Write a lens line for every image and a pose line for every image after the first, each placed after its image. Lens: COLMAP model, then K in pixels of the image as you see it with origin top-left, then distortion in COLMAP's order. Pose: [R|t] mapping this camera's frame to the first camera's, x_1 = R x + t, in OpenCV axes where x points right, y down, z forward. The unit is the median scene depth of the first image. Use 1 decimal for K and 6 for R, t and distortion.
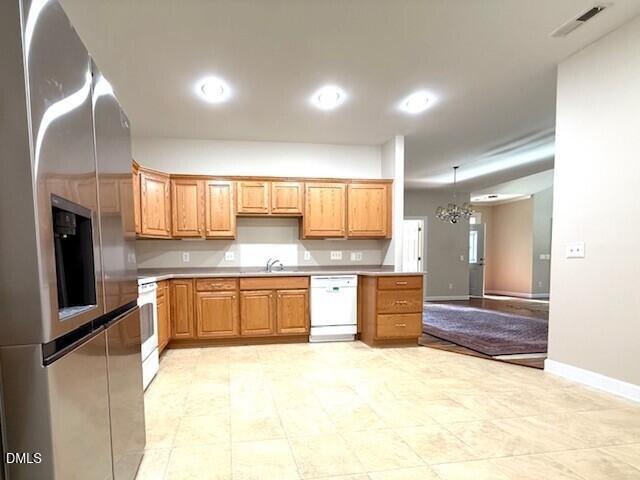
lens RADIAL K [[291.4, 0, 268.9], [0, 291.4, 279.2], [0, 0, 1]] dist [0.002871, -0.000101]
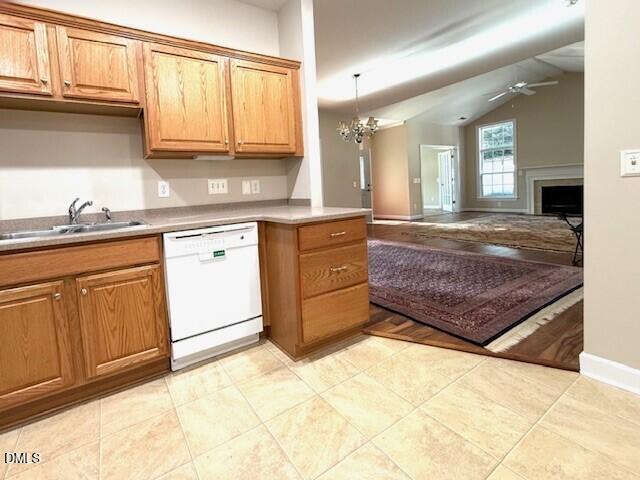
lens RADIAL K [[291.4, 0, 278.8], [0, 291.4, 205.7], [0, 0, 1]] dist [0.002871, -0.000101]
pose [[0.916067, -0.061200, 0.396327, 0.128240], [0.066235, 0.997804, 0.000985, -0.042530], [-0.395517, 0.025348, 0.918109, 0.489303]]
